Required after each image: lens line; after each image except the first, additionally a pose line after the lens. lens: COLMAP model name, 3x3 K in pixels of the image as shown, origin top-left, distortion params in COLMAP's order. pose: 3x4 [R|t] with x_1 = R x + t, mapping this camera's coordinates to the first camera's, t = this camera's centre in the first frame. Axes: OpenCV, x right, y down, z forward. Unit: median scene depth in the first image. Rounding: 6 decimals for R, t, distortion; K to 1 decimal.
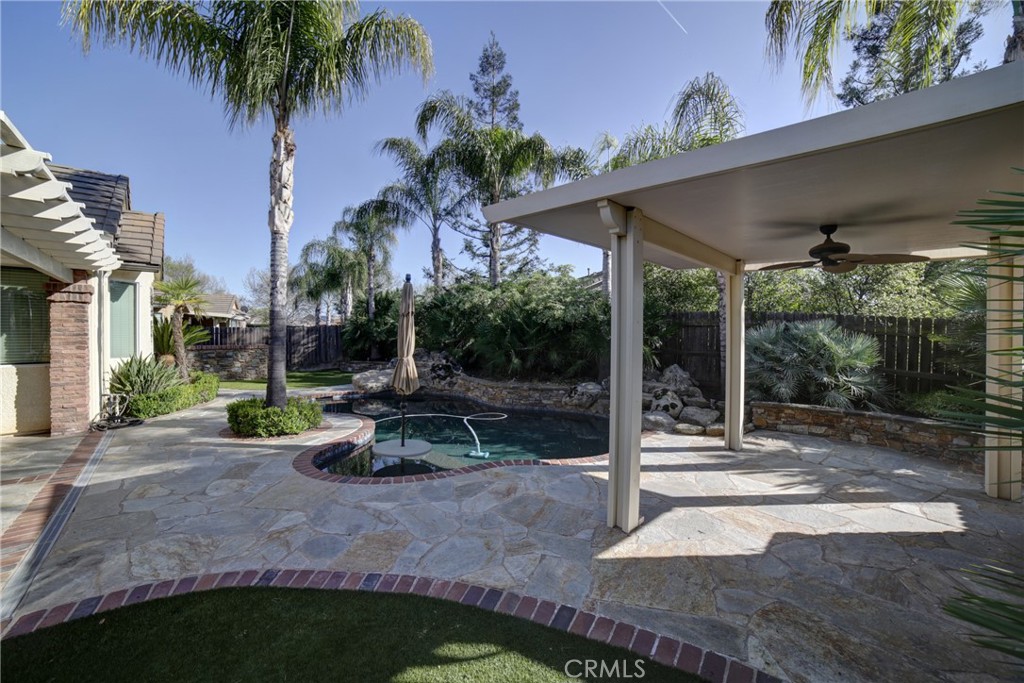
lens RADIAL K [[412.1, 0, 506.3], [0, 412.1, 336.4], [0, 0, 1]] dist [-0.078188, 0.032407]
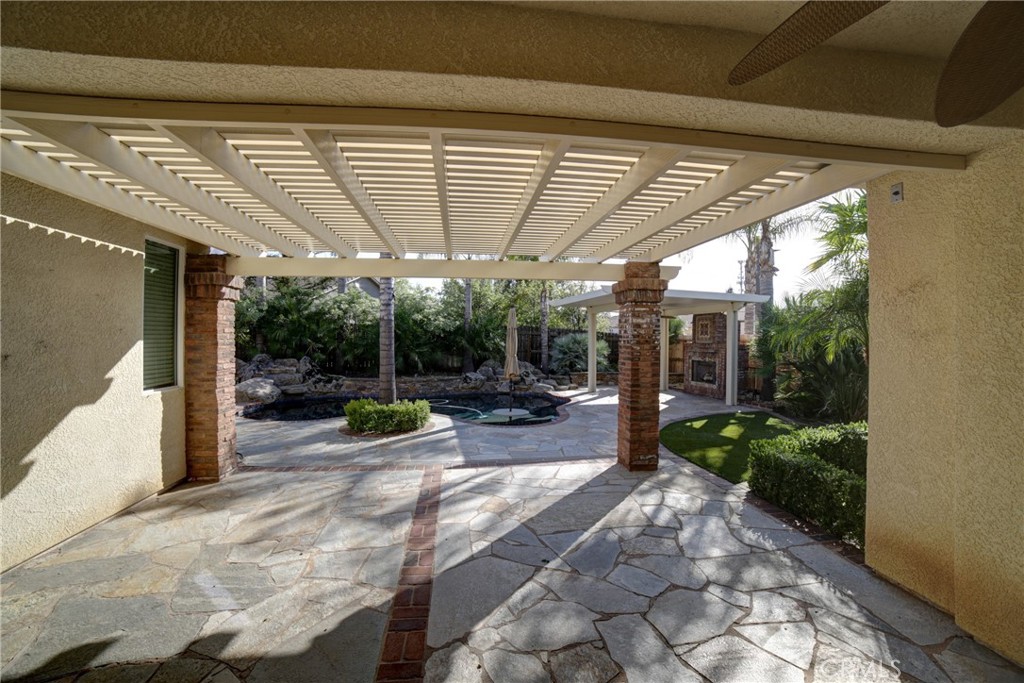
lens RADIAL K [[412.1, 0, 506.3], [0, 412.1, 336.4], [0, 0, 1]] dist [-0.078188, 0.032407]
pose [[0.553629, 0.005446, 0.832746, -0.980235], [-0.002336, 0.999985, -0.004986, -0.009842], [-0.832760, 0.000815, 0.553633, 0.077540]]
